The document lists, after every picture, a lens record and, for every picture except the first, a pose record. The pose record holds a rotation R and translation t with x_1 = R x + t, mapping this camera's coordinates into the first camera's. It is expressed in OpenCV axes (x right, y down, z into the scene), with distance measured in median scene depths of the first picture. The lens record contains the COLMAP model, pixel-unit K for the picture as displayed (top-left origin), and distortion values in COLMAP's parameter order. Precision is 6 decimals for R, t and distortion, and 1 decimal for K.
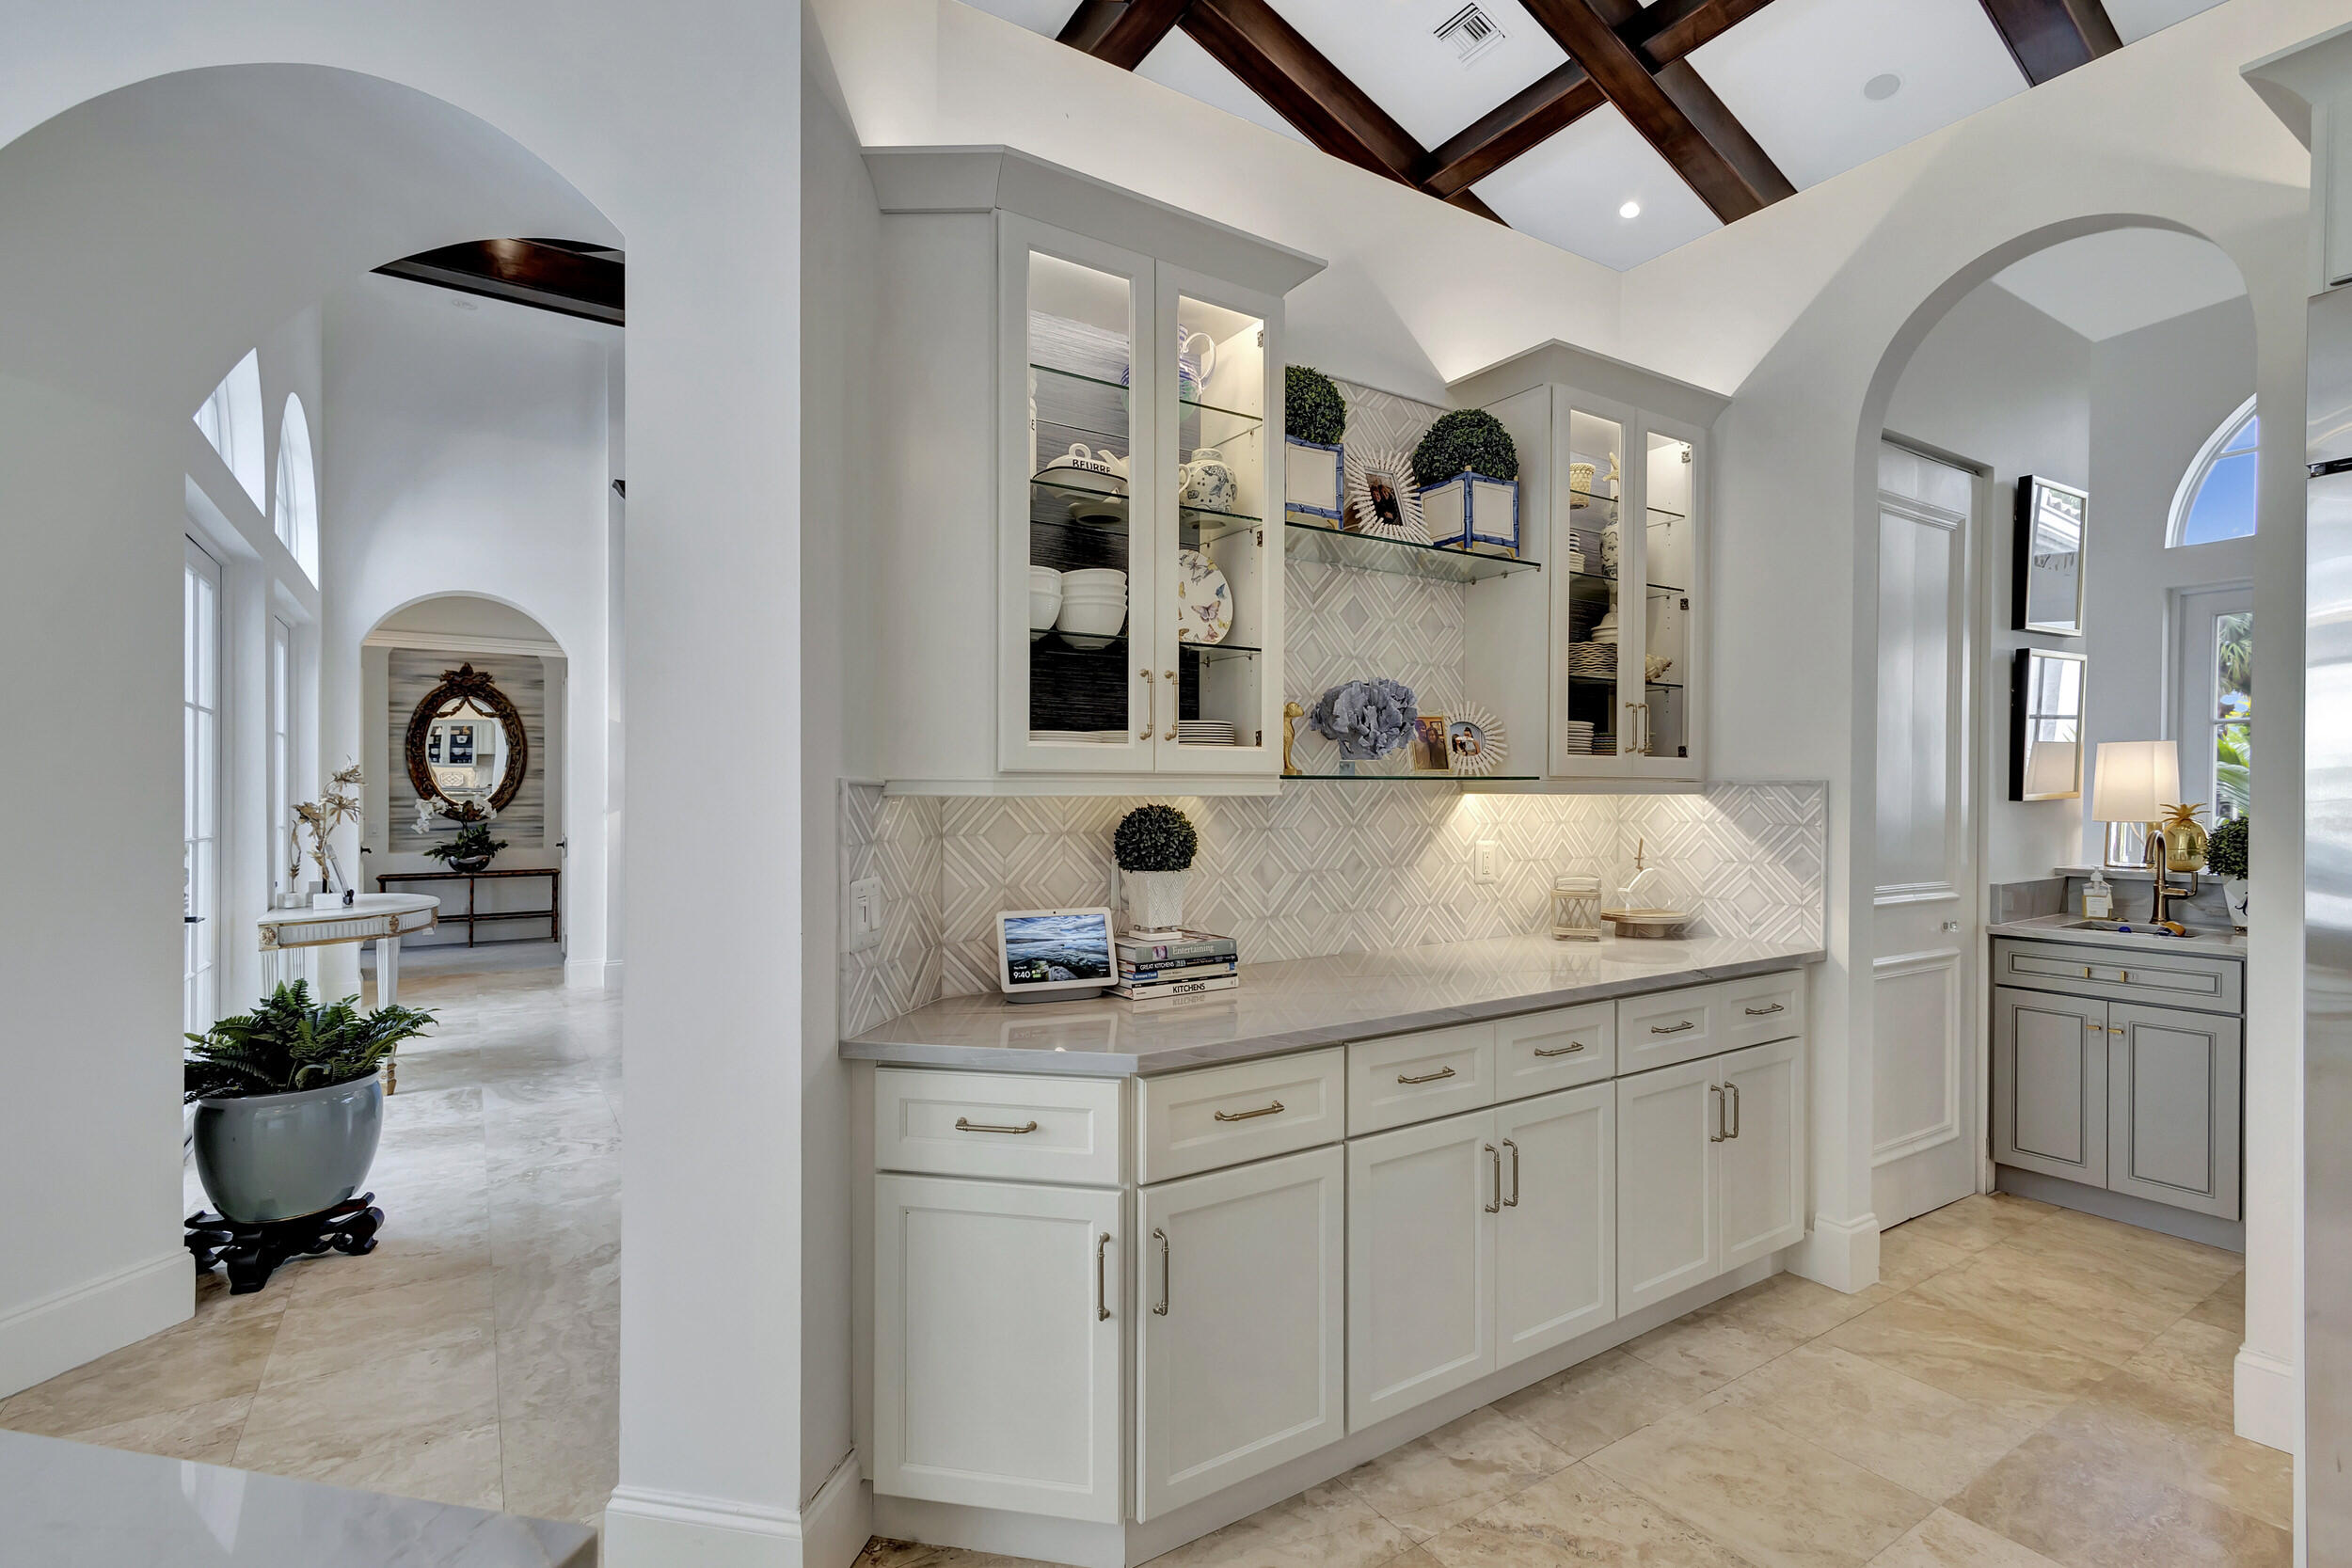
lens RADIAL K [[1082.6, 0, 1162.4], [0, 1082.6, 793.2], [0, 0, 1]] dist [0.011395, -0.000072]
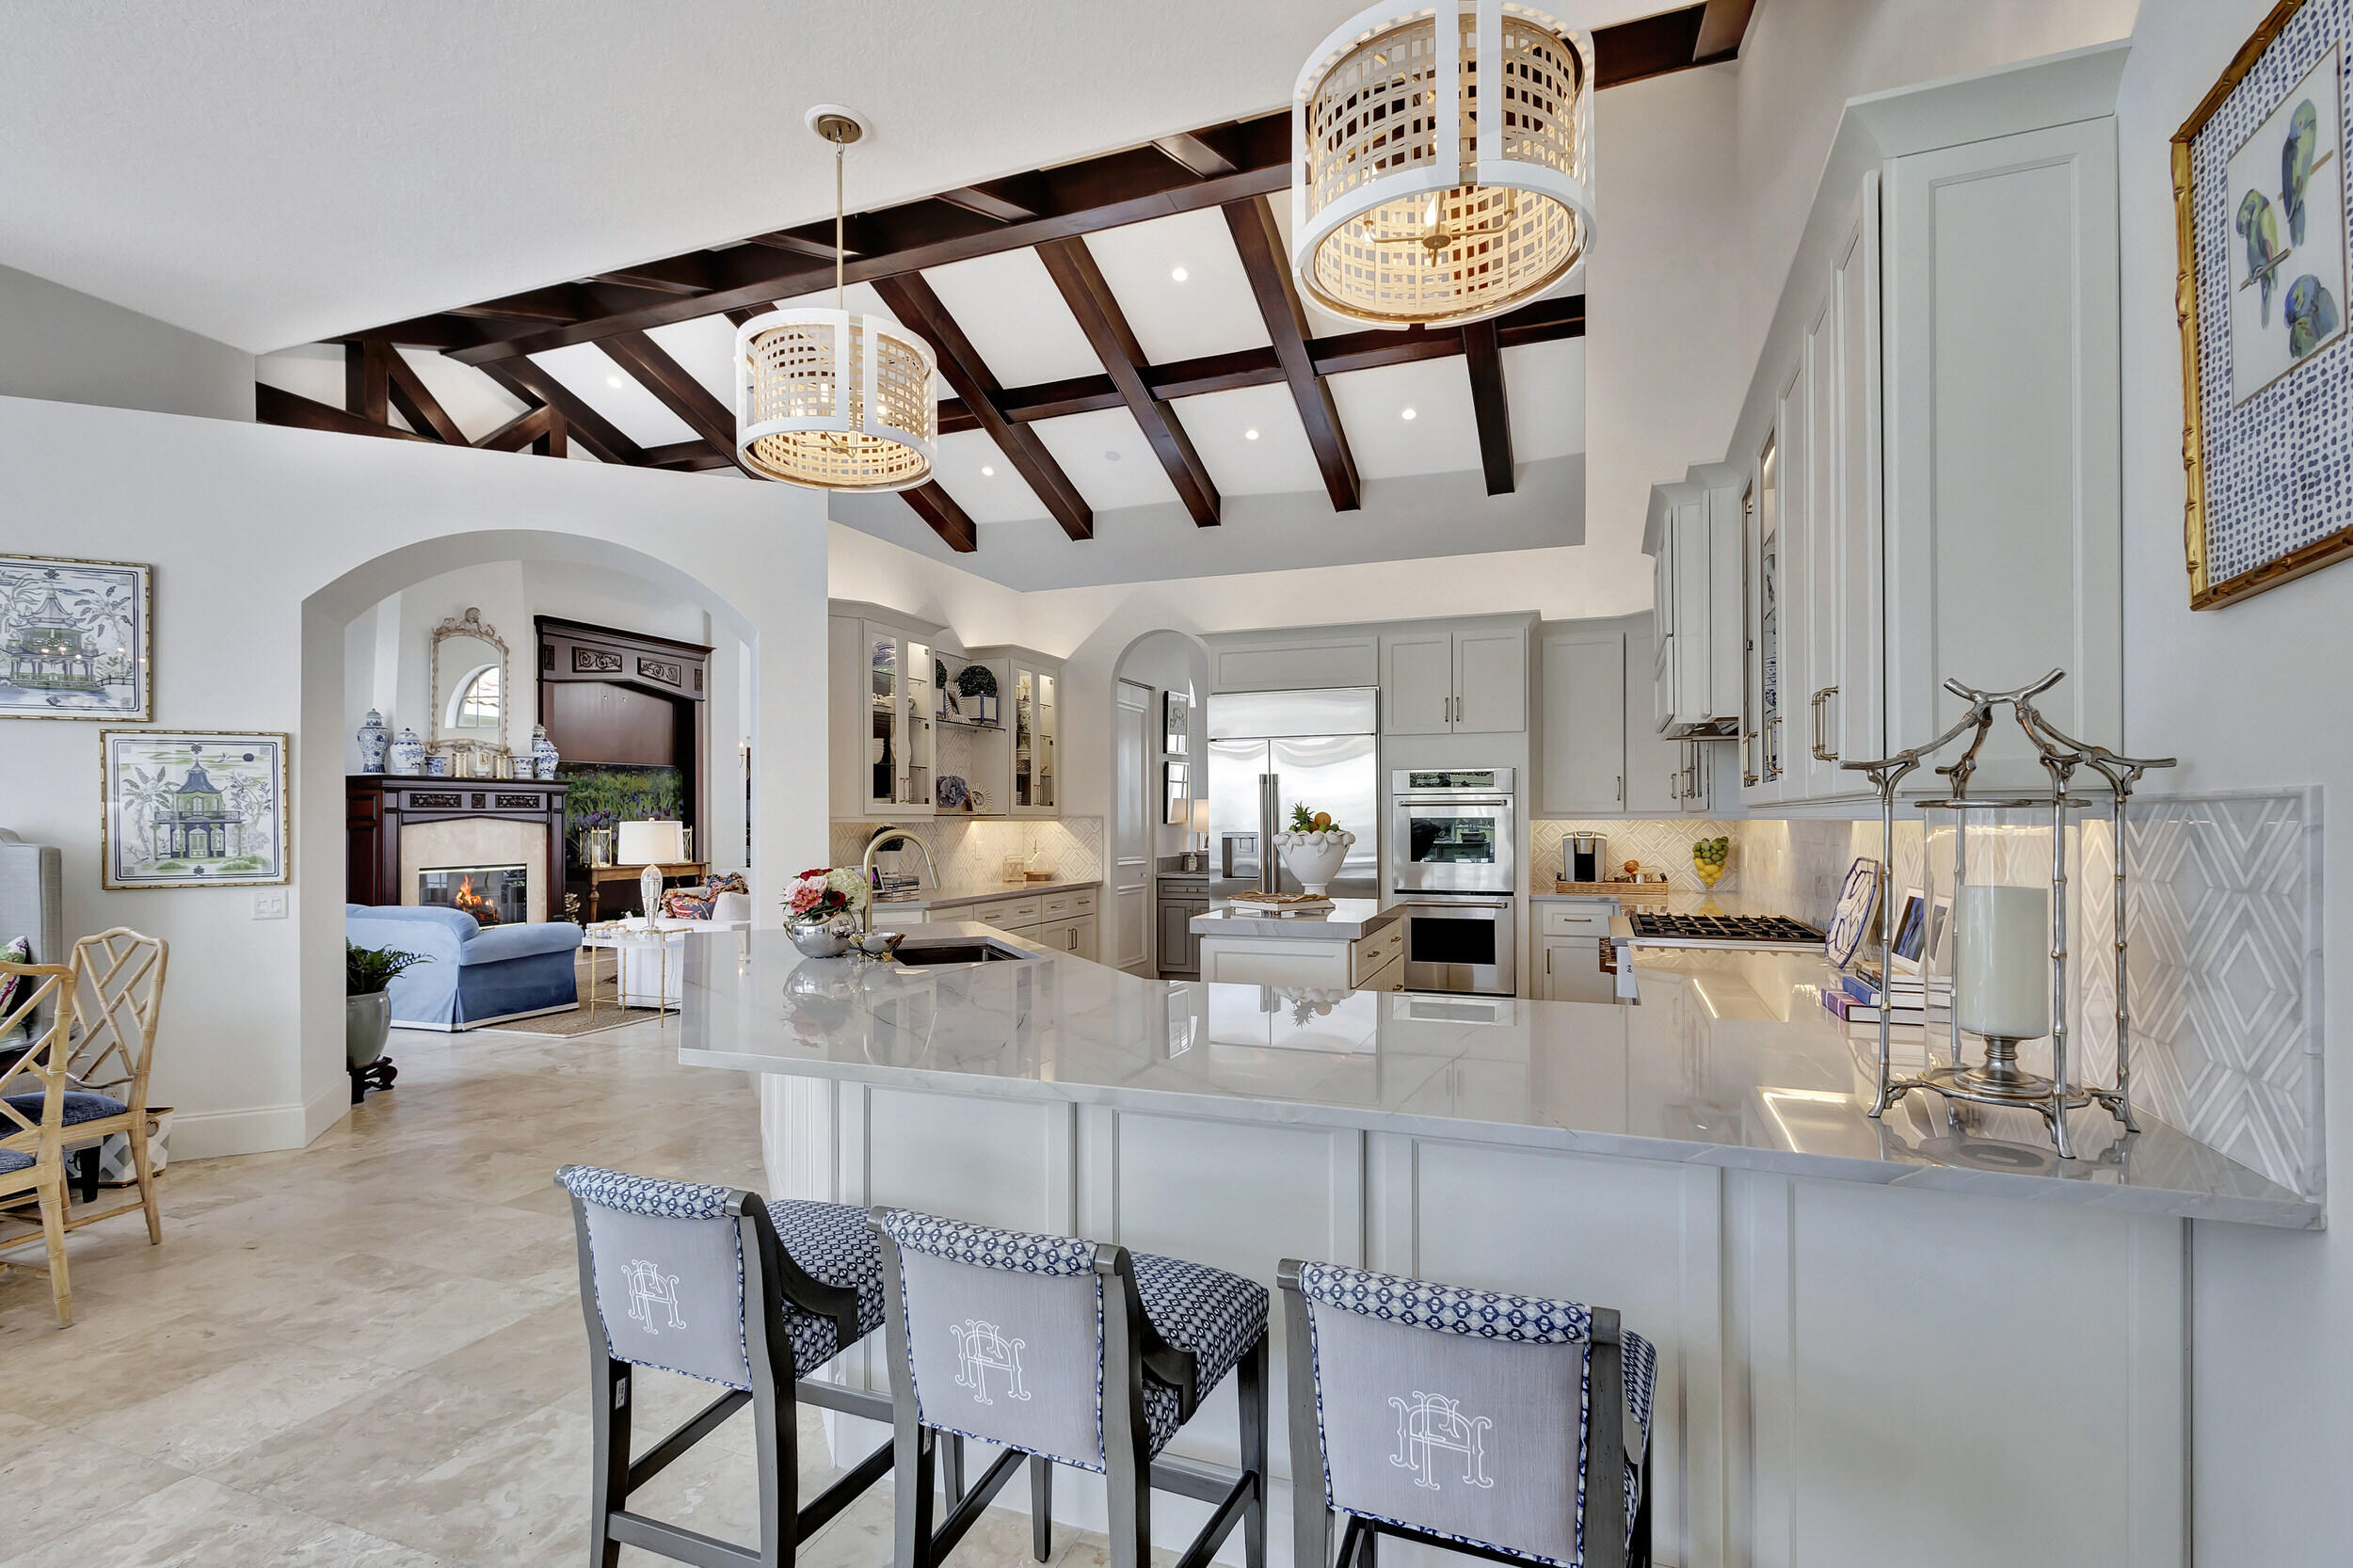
lens RADIAL K [[1099.9, 0, 1174.1], [0, 1099.9, 833.6], [0, 0, 1]] dist [0.010924, -0.000295]
pose [[0.804744, -0.012282, 0.593495, -0.810623], [0.011147, 0.999922, 0.005578, 0.019293], [-0.593518, 0.002127, 0.804818, -1.216197]]
